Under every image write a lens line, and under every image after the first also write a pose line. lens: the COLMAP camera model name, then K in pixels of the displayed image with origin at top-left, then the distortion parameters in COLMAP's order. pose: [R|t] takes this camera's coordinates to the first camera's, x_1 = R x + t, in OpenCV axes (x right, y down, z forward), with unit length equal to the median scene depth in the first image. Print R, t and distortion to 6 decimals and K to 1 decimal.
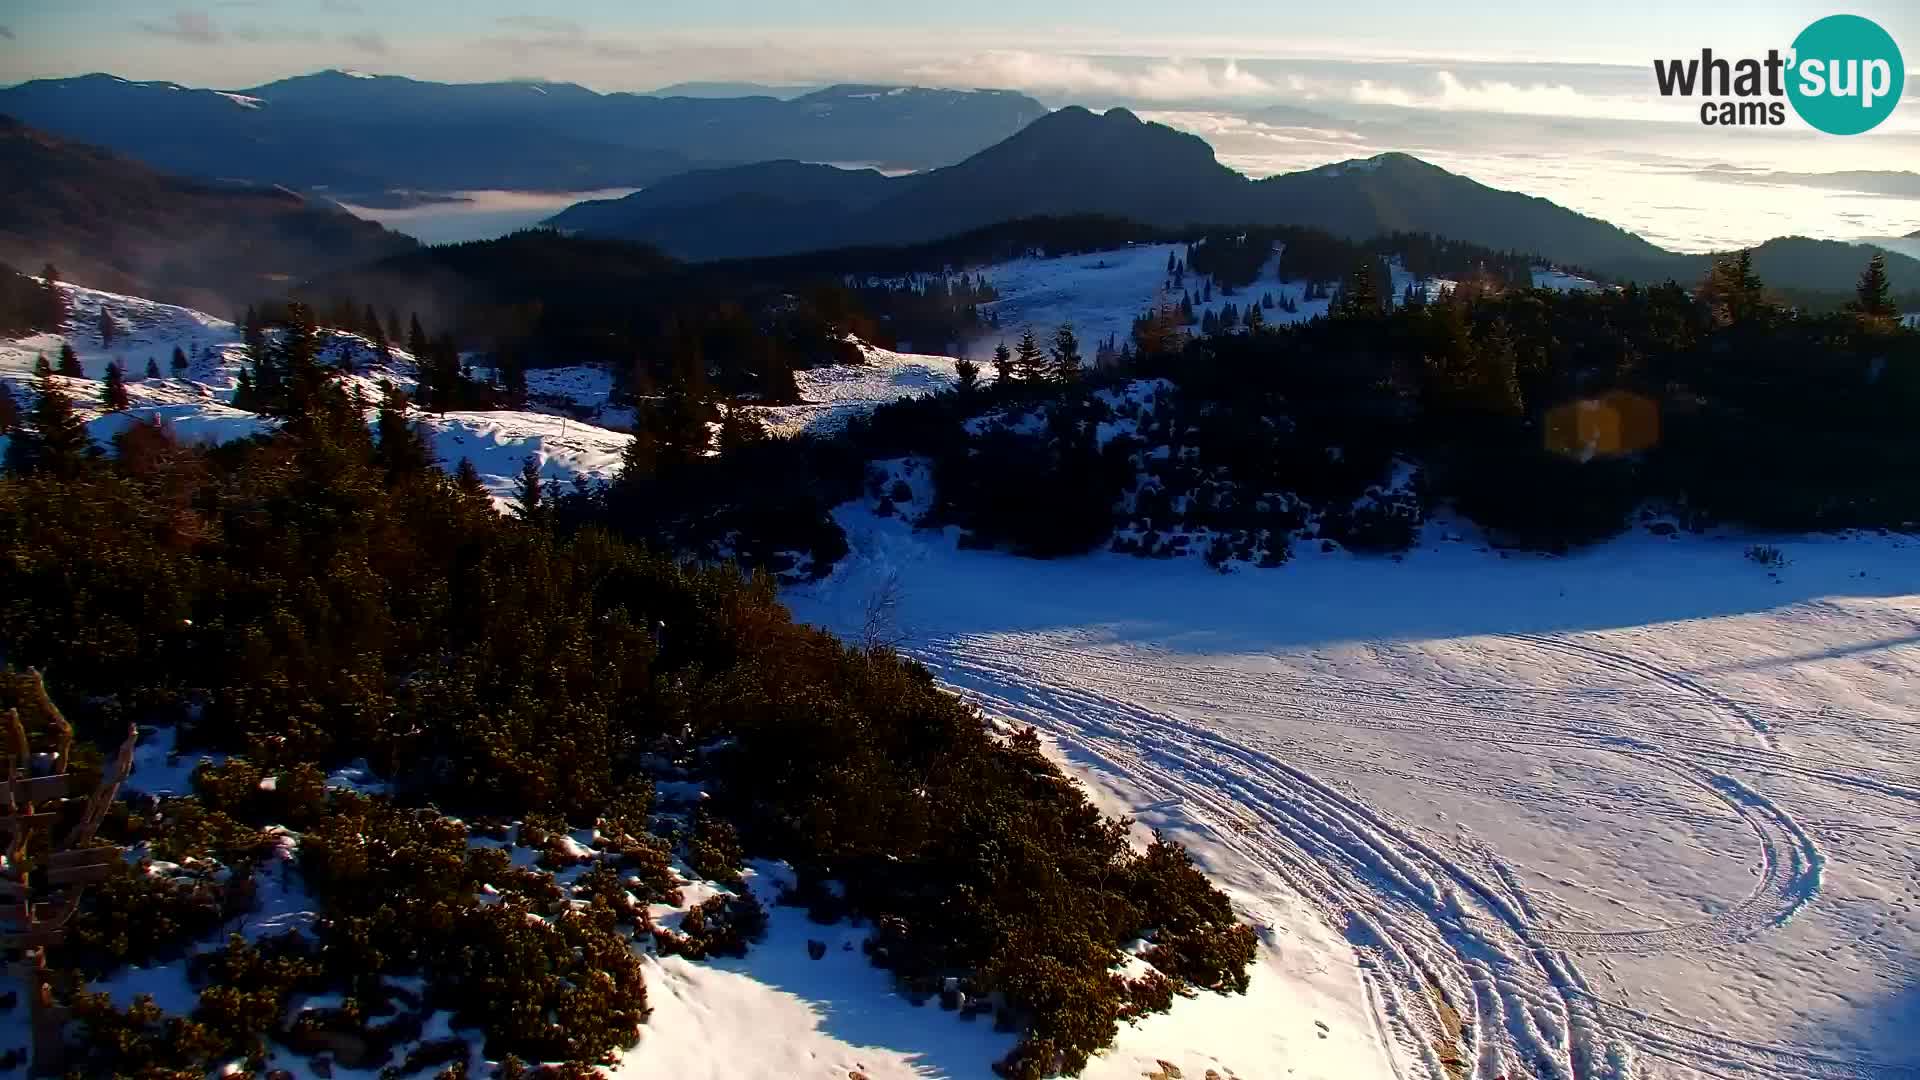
lens RADIAL K [[1683.3, 0, 960.0], [0, 1683.3, 540.0], [0, 0, 1]] dist [0.000296, 0.136721]
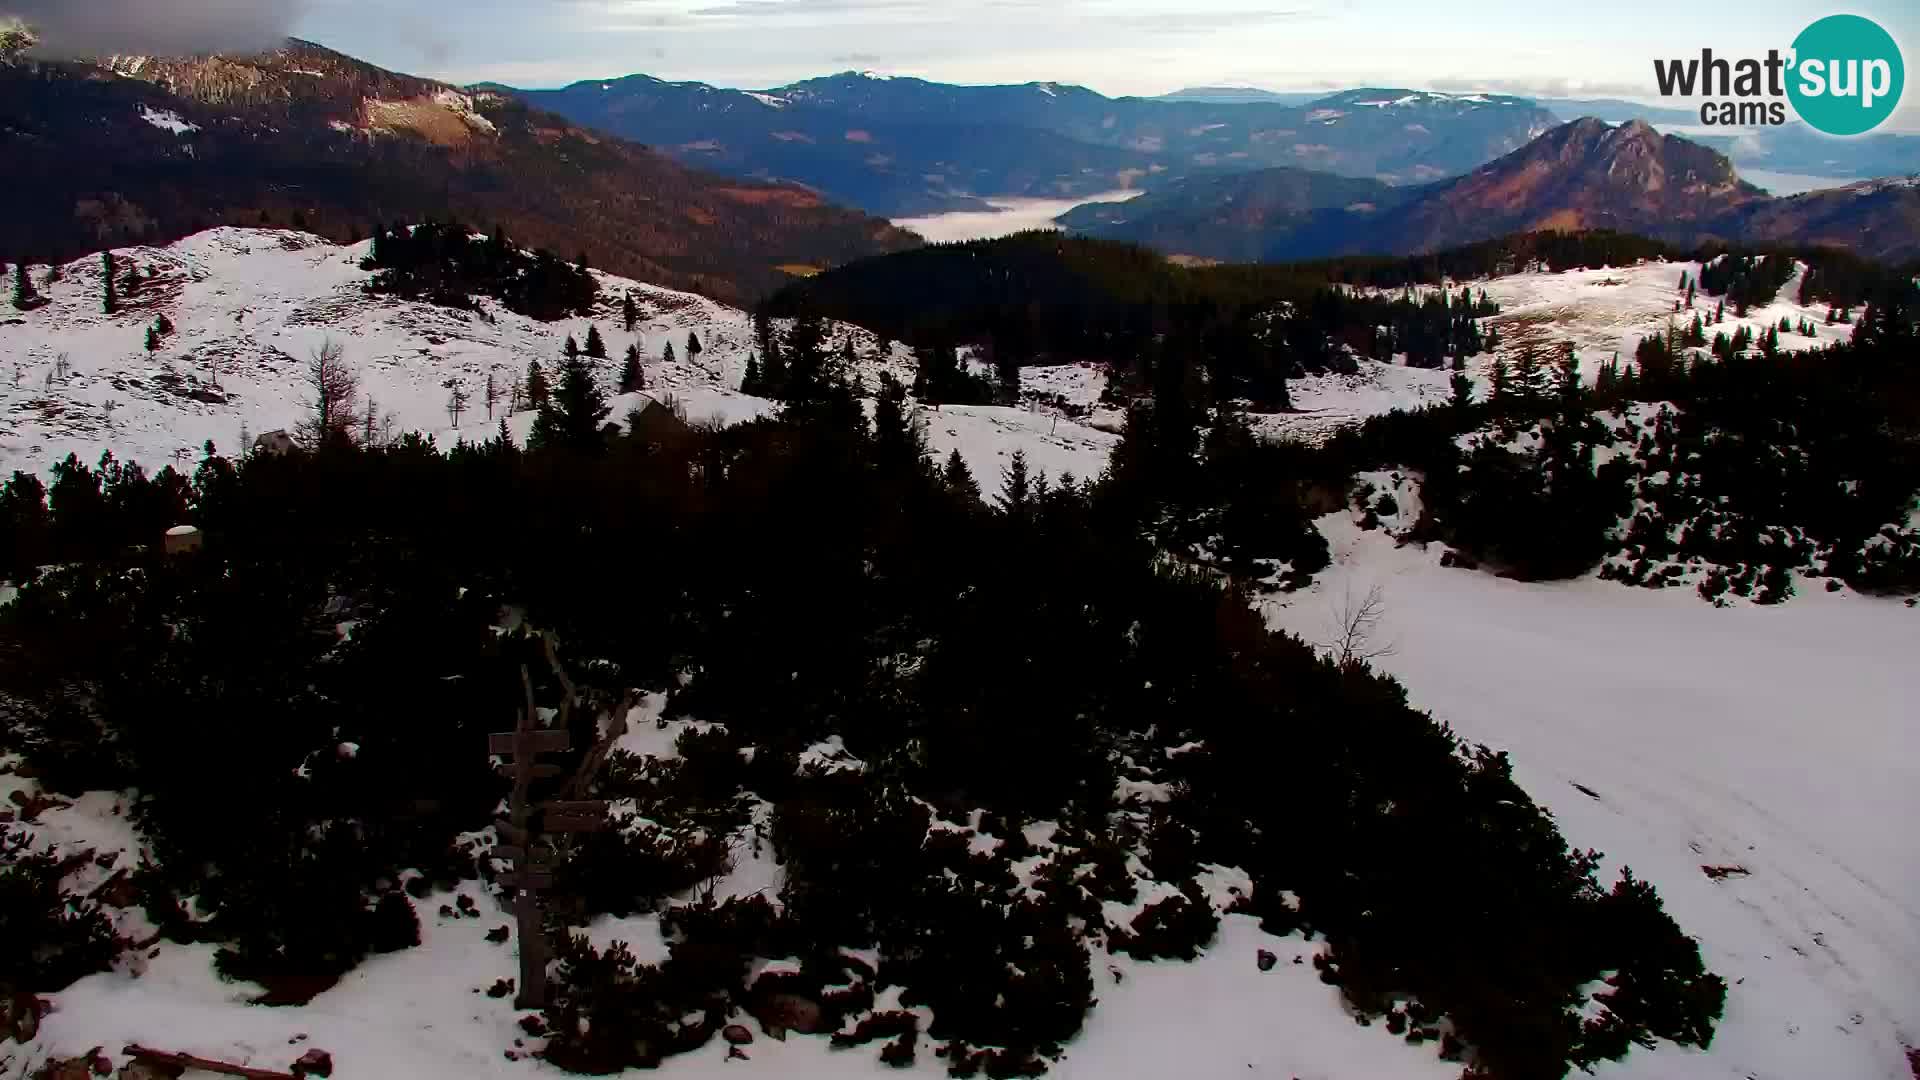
lens RADIAL K [[1683.3, 0, 960.0], [0, 1683.3, 540.0], [0, 0, 1]] dist [0.000296, 0.136721]
pose [[0.989742, 0.055111, -0.131805, -0.148725], [-0.055076, 0.998474, 0.003919, 0.001687], [0.131820, 0.003380, 0.991268, -0.012850]]
